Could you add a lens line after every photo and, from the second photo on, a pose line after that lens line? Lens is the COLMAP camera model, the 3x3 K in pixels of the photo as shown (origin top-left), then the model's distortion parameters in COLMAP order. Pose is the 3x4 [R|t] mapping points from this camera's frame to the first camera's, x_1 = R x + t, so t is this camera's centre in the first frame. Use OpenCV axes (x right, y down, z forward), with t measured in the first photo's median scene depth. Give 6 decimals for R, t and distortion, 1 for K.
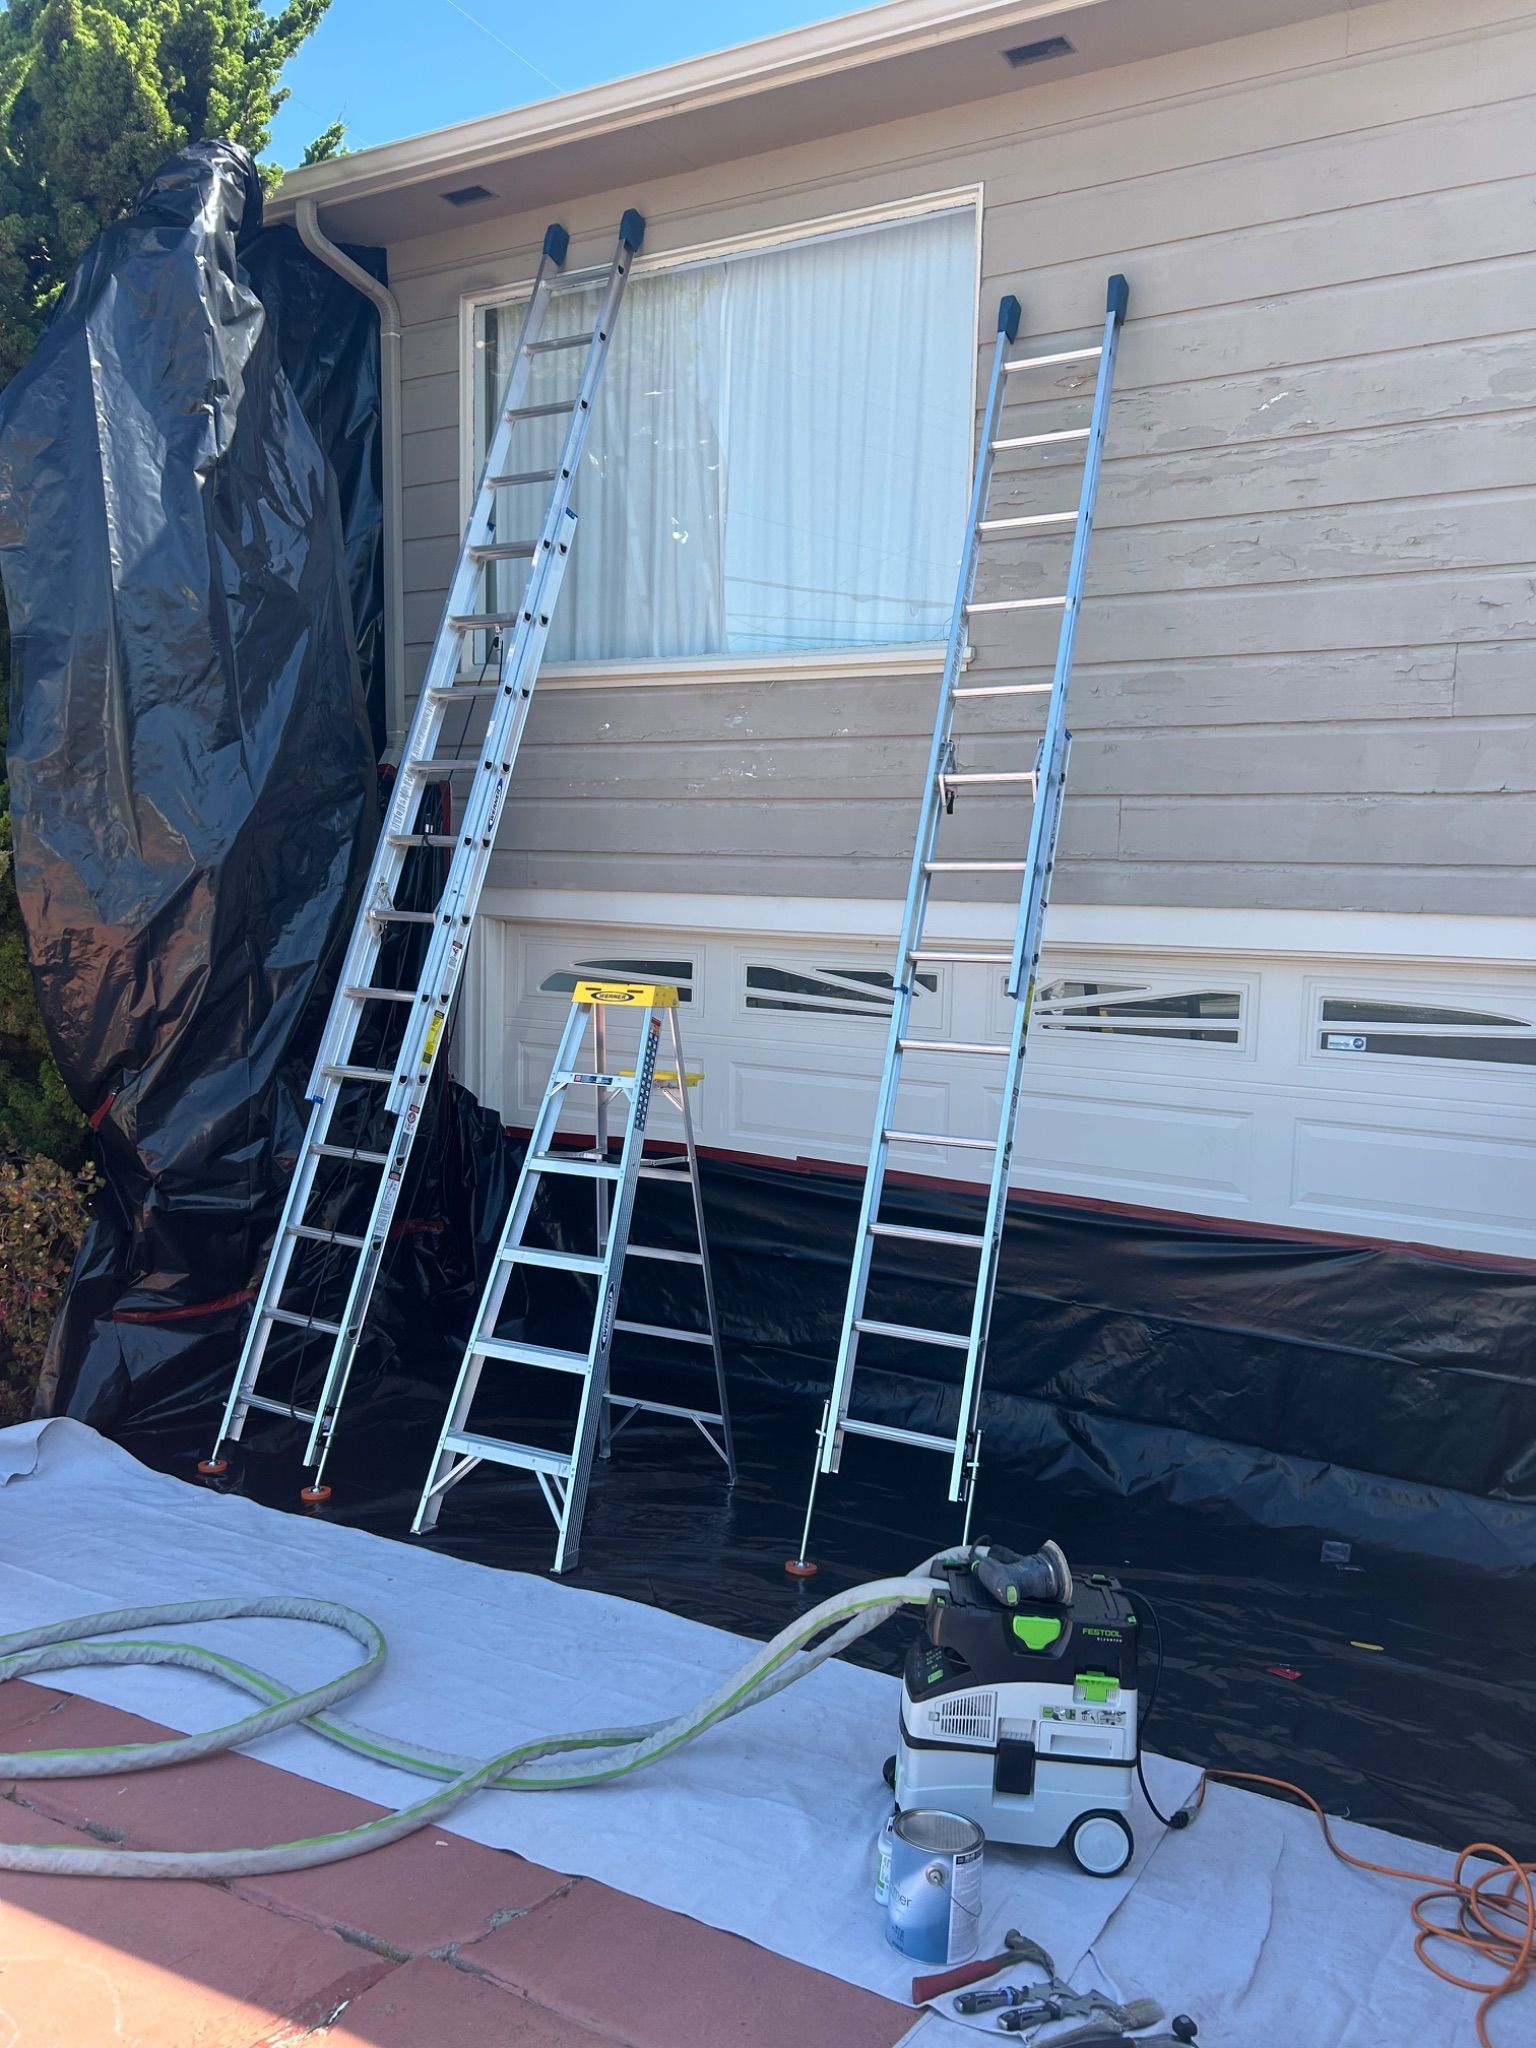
lens RADIAL K [[1590.4, 0, 769.0], [0, 1590.4, 1035.0], [0, 0, 1]] dist [0.022990, -0.041787]
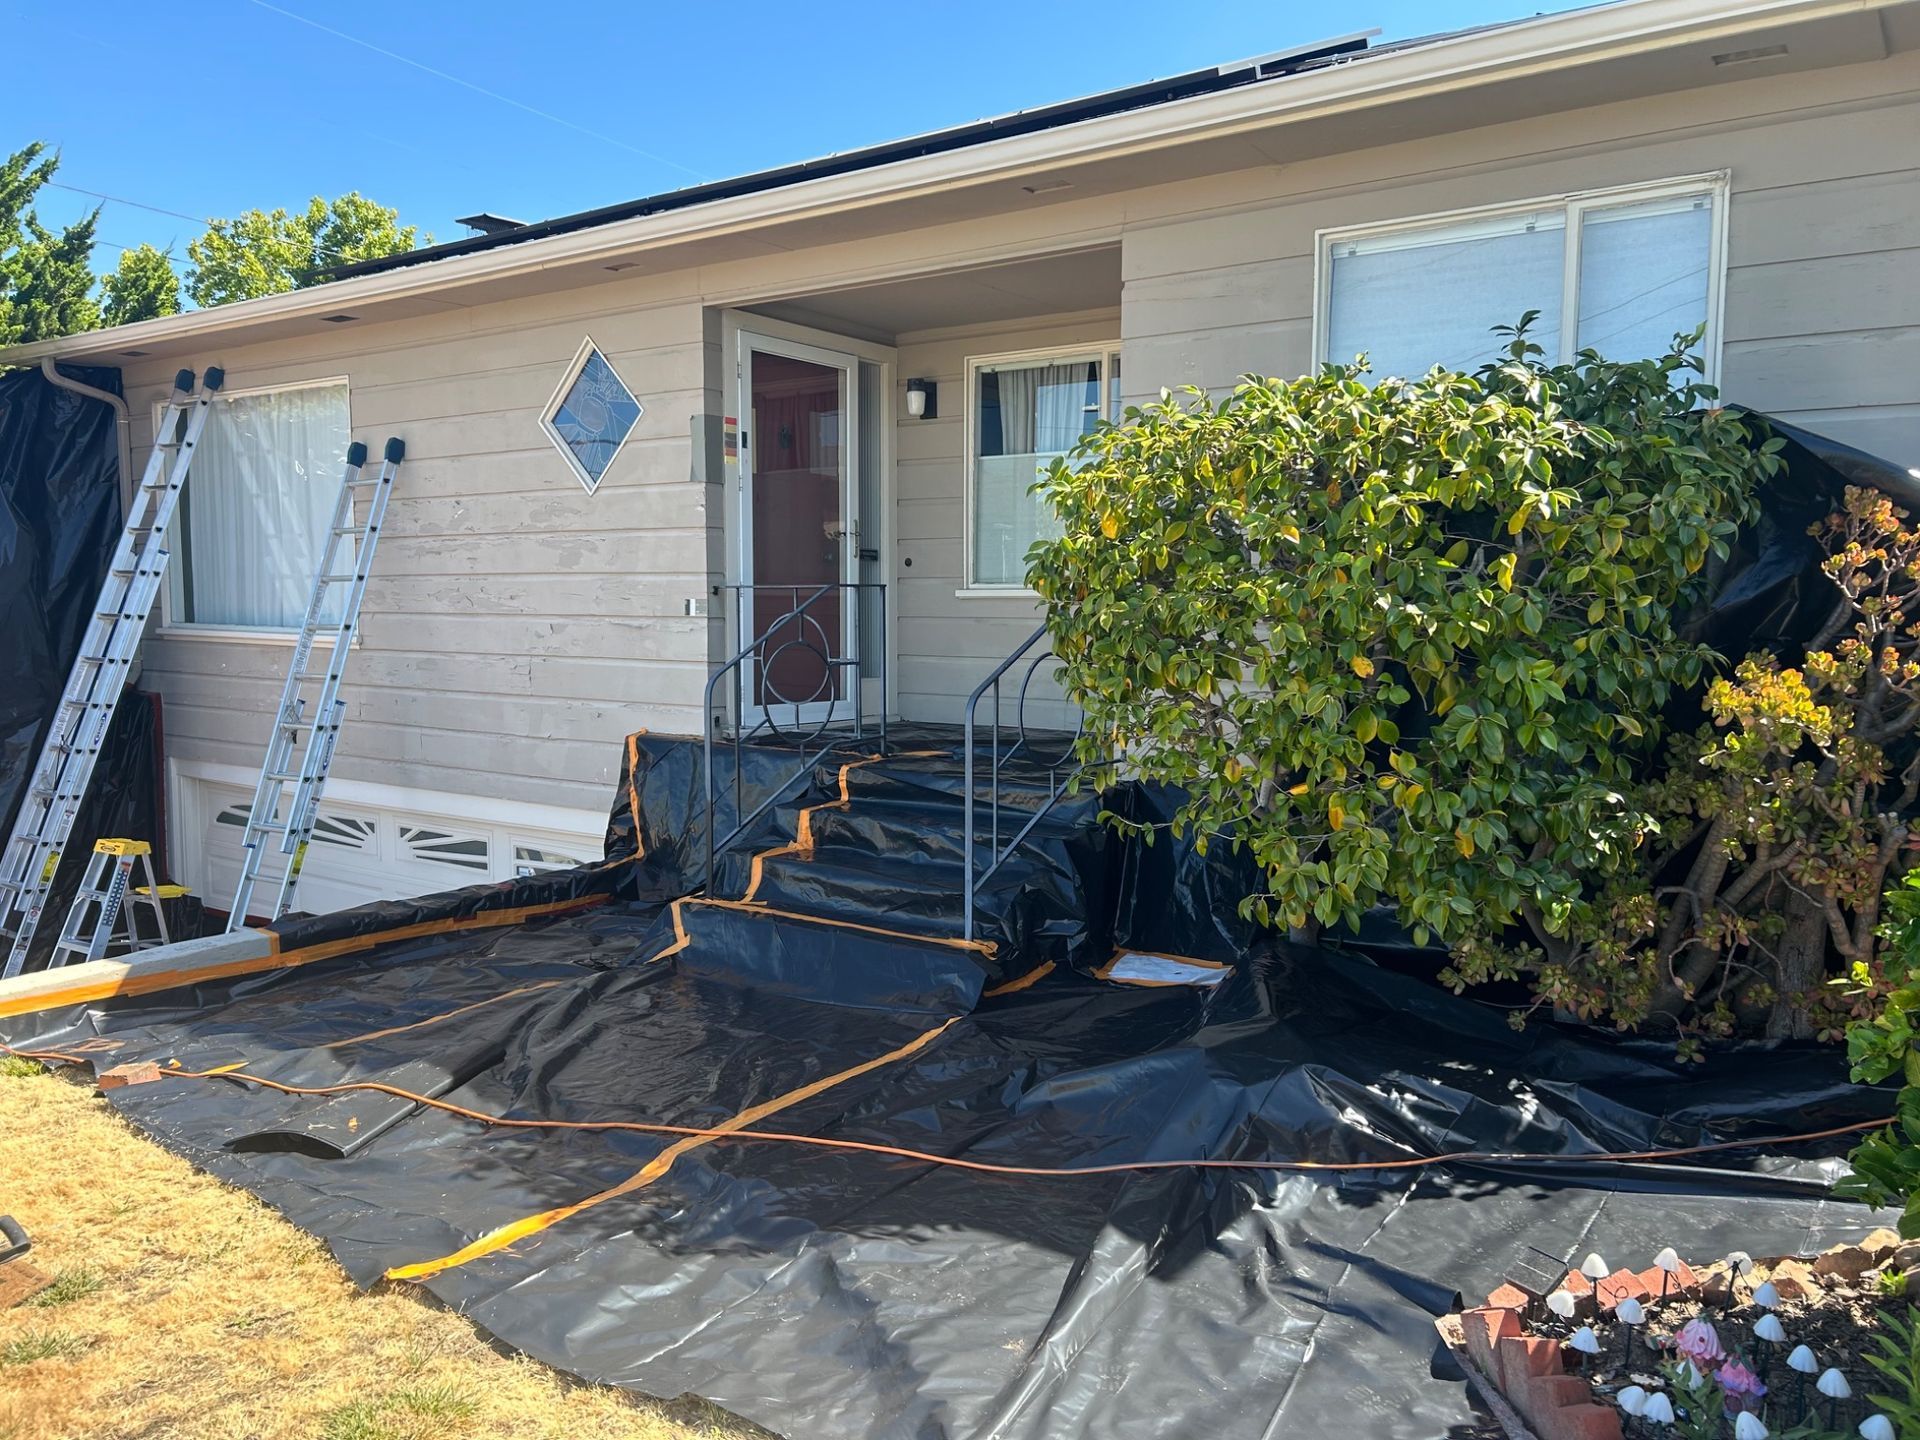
lens RADIAL K [[1491.0, 0, 961.8], [0, 1491.0, 715.9], [0, 0, 1]] dist [0.022990, -0.041787]
pose [[0.996984, -0.009249, -0.077057, 0.950152], [0.006906, 0.999507, -0.030623, -0.111017], [0.077303, 0.029998, 0.996556, -0.579627]]
